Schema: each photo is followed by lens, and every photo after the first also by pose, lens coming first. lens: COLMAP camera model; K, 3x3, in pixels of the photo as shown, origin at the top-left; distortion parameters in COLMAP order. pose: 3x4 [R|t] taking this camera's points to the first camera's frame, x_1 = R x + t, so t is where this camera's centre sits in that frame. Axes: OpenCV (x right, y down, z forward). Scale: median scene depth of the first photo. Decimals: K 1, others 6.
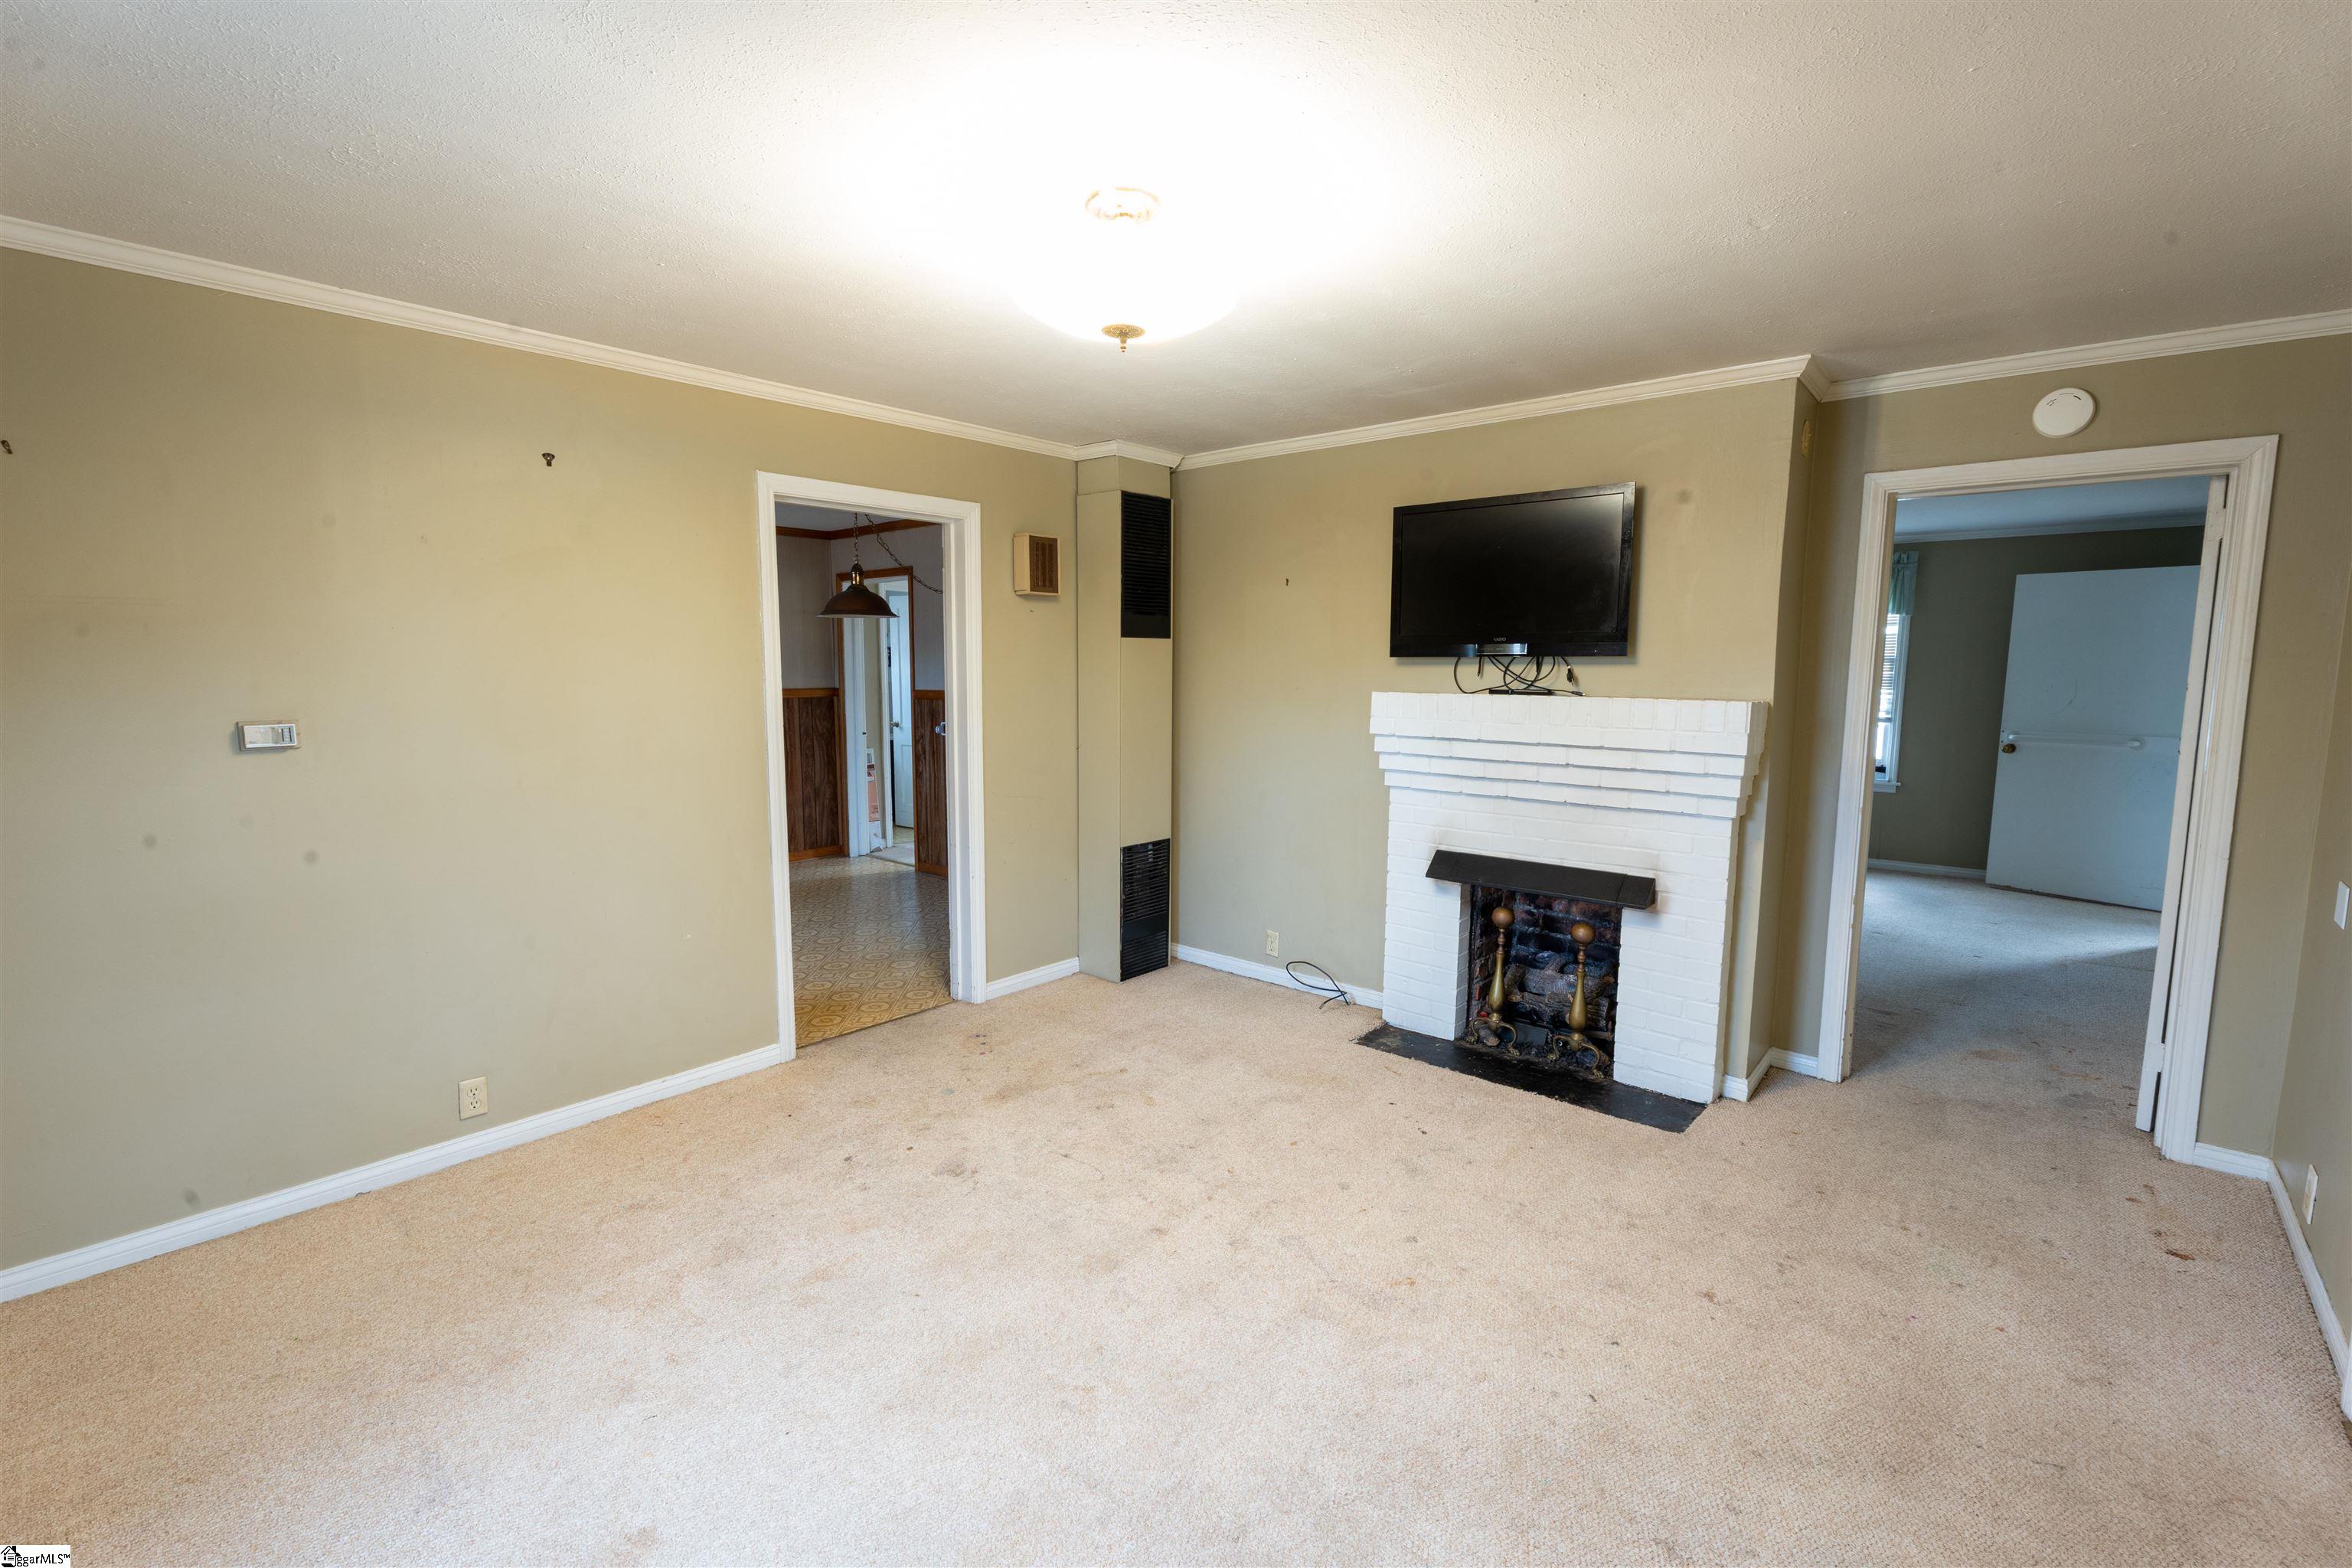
lens RADIAL K [[1032.6, 0, 1171.3], [0, 1032.6, 781.6], [0, 0, 1]] dist [-0.000497, 0.000439]
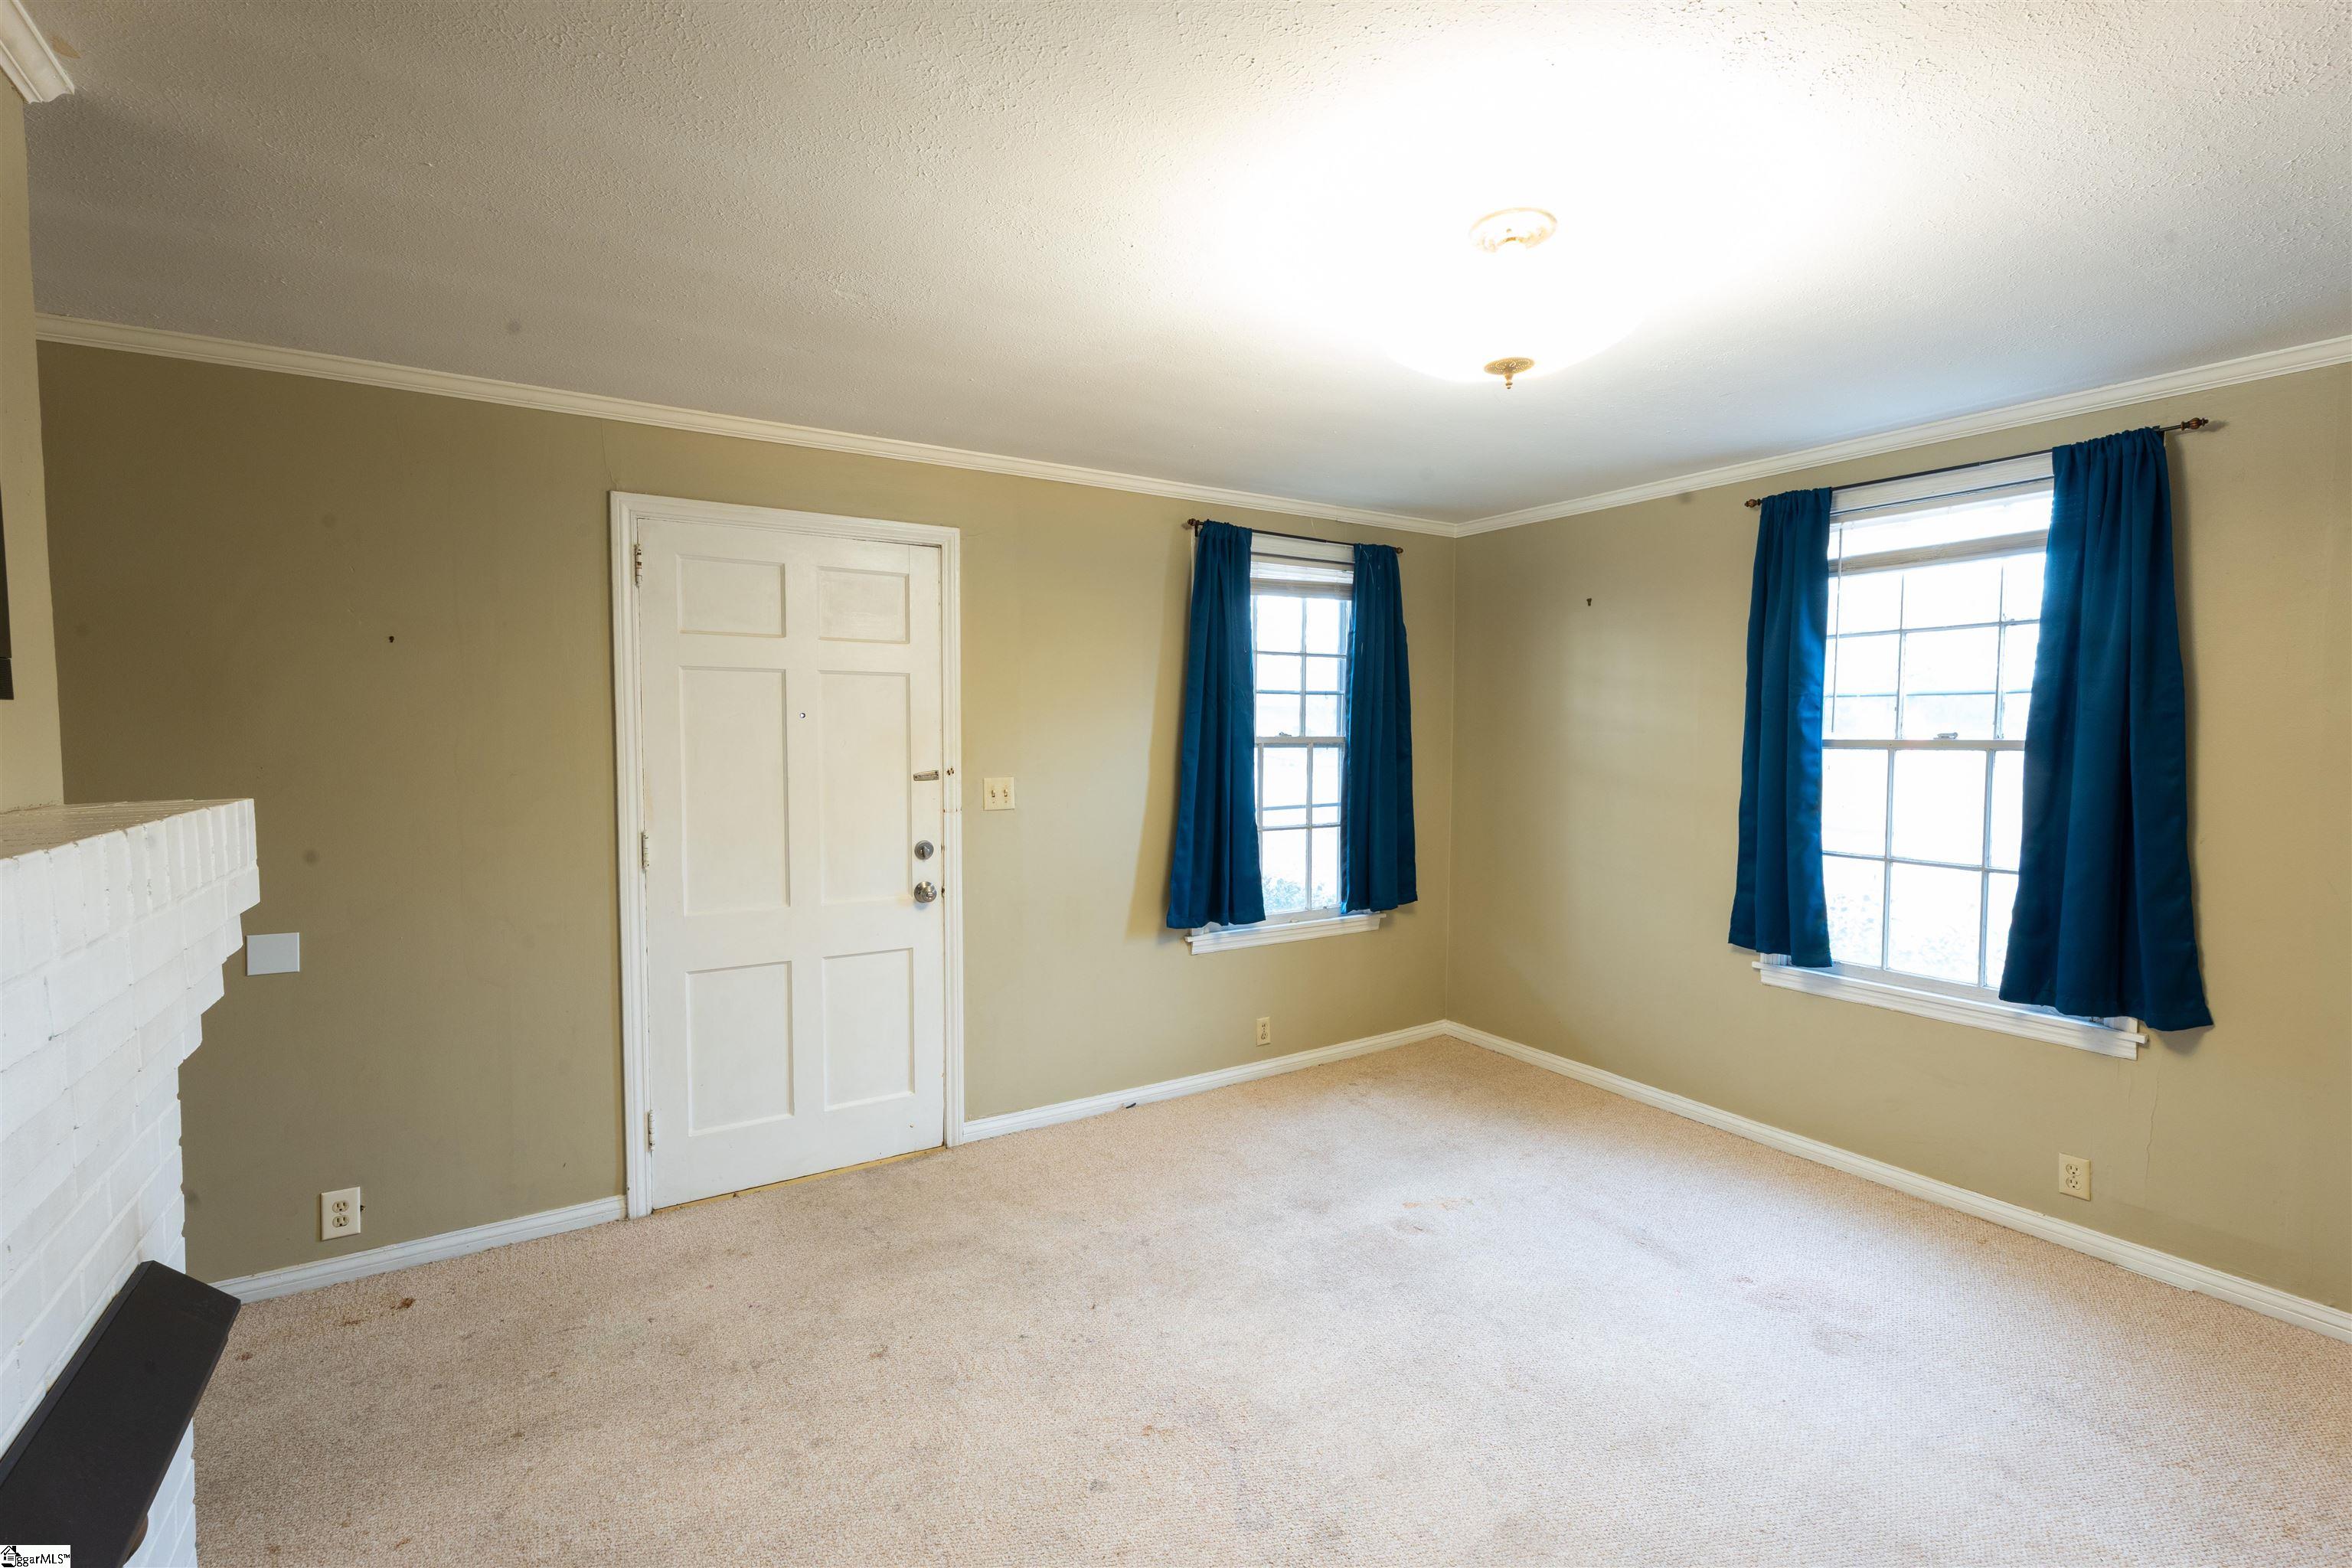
lens RADIAL K [[1033.1, 0, 1172.6], [0, 1033.1, 784.4], [0, 0, 1]] dist [-0.002193, 0.000622]
pose [[-0.957440, -0.023336, 0.287688, -0.018888], [0.024657, 0.986470, 0.162079, -0.135807], [-0.287578, 0.162274, -0.943910, 1.175072]]
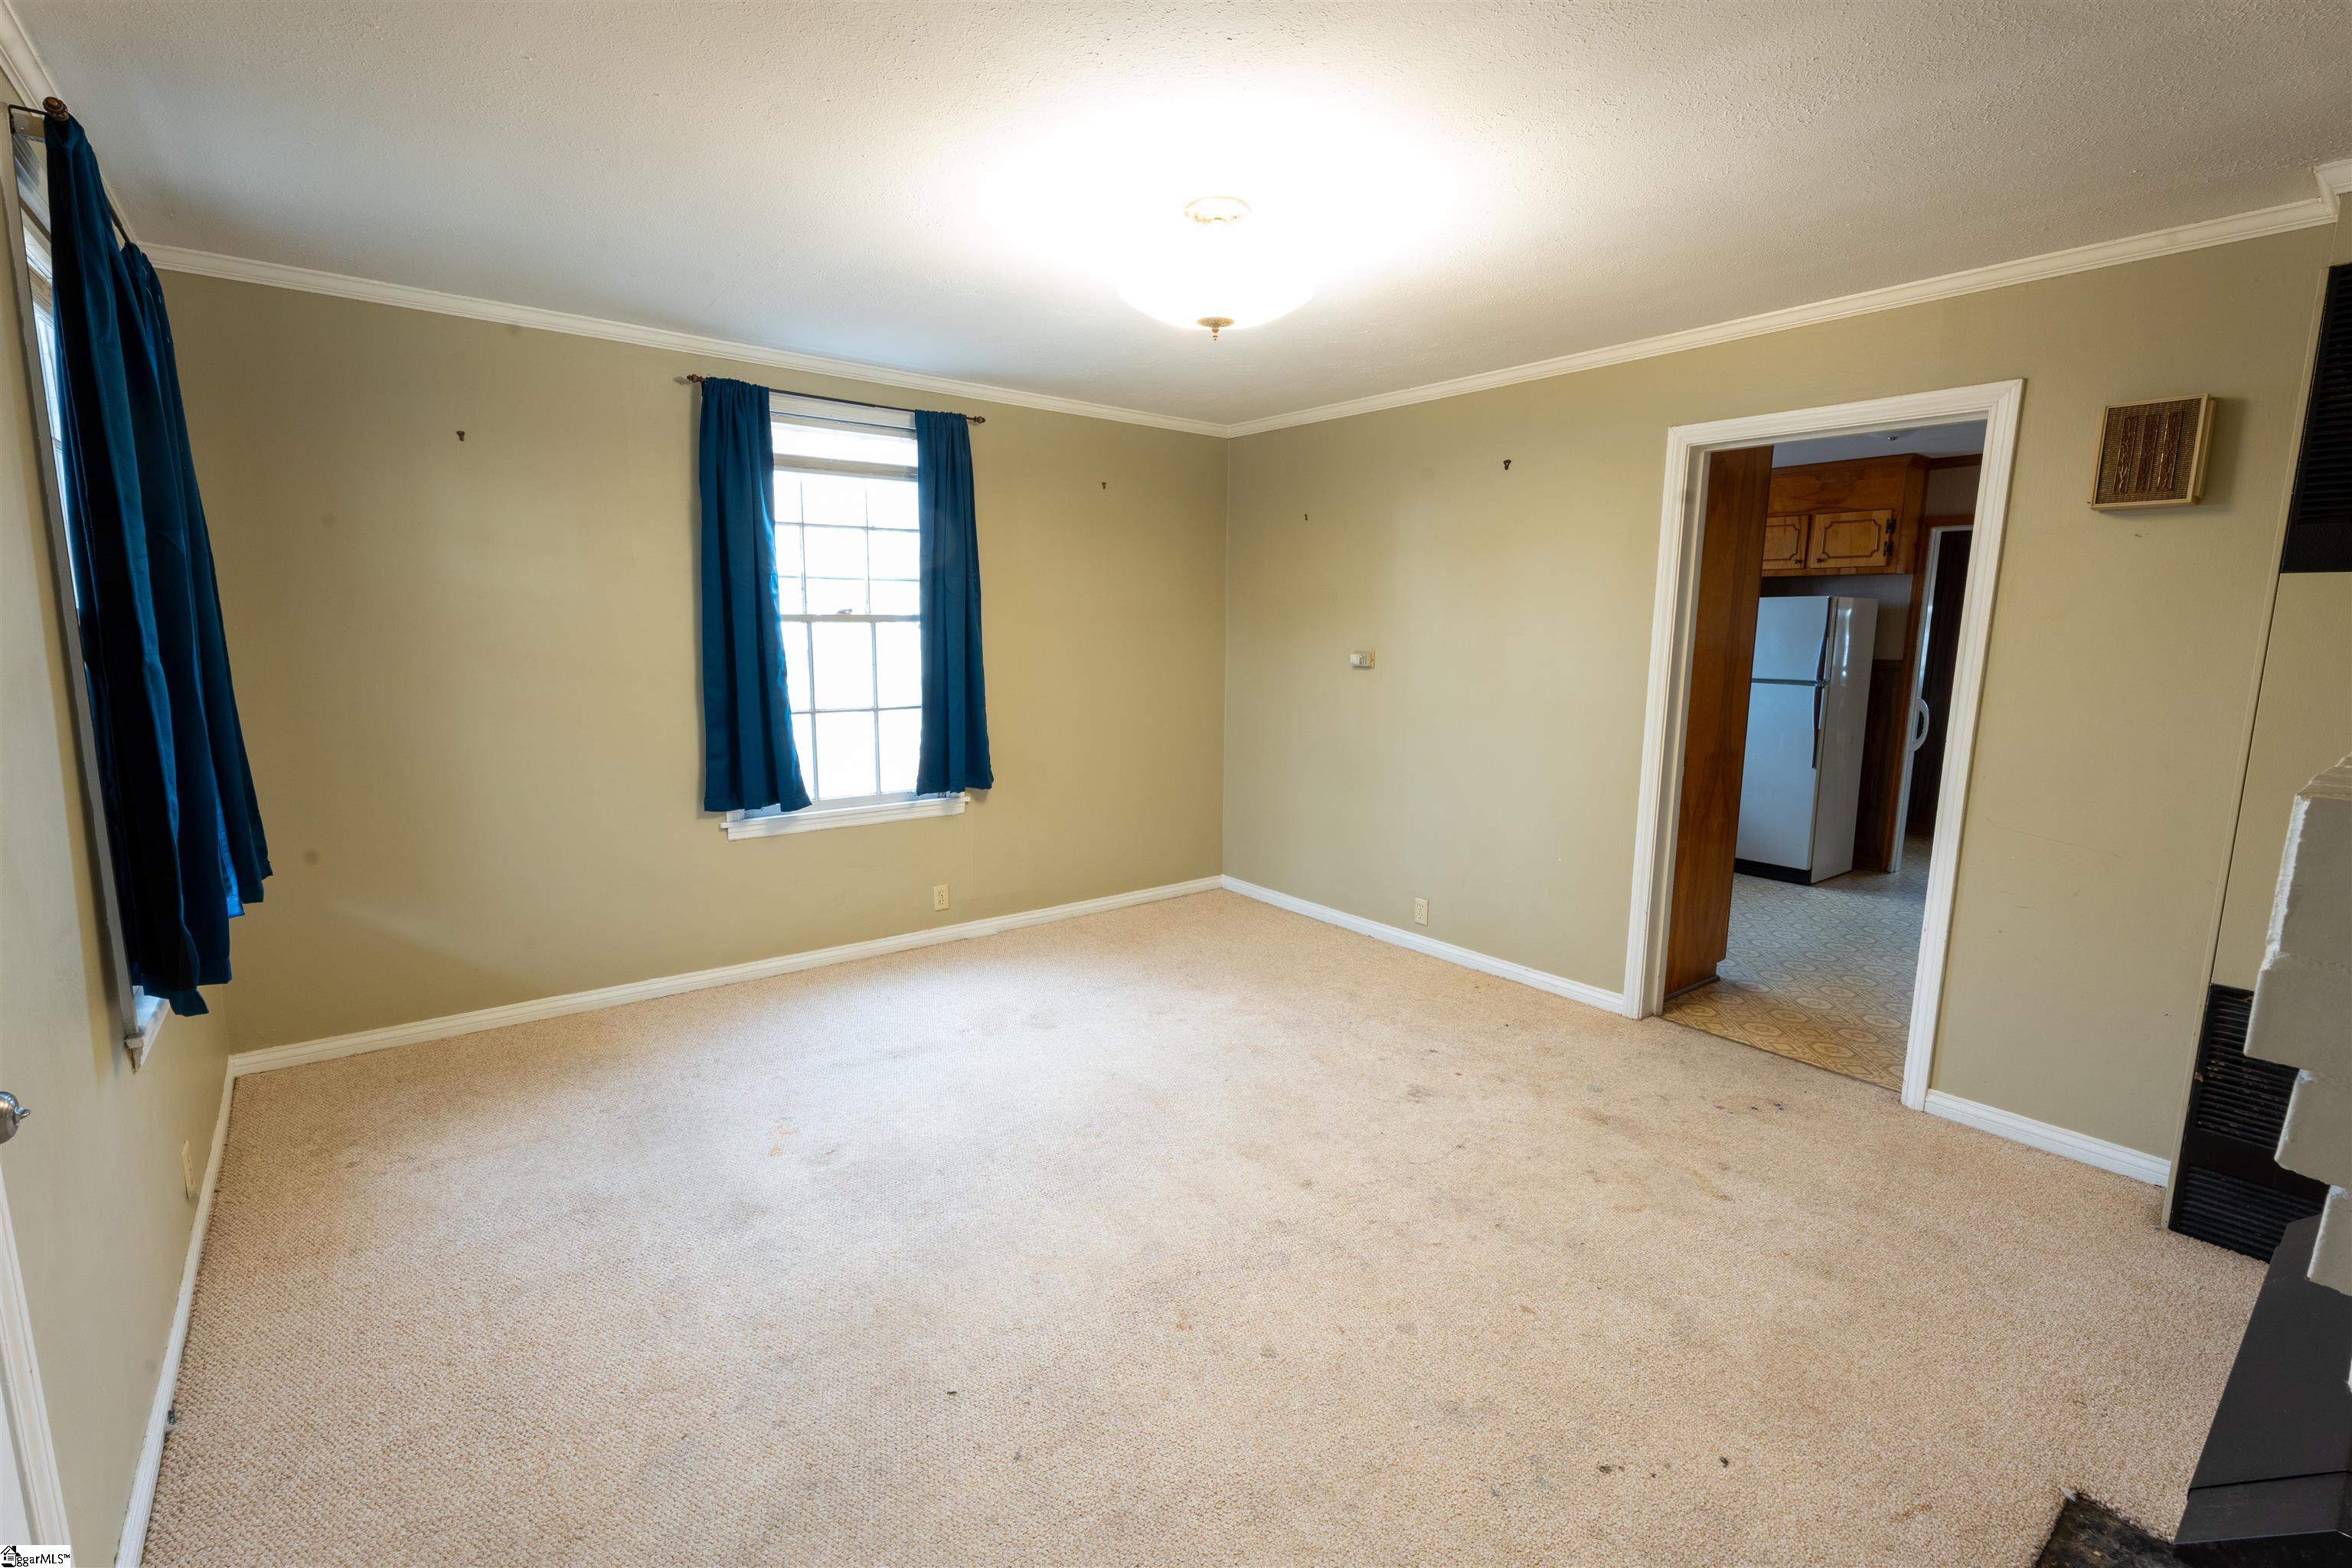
lens RADIAL K [[1033.1, 0, 1172.6], [0, 1033.1, 784.4], [0, 0, 1]] dist [-0.002193, 0.000622]
pose [[-0.185029, 0.149112, -0.971355, 0.683338], [-0.124397, 0.976917, 0.173662, -0.074605], [0.974828, 0.152966, -0.162208, 0.719397]]
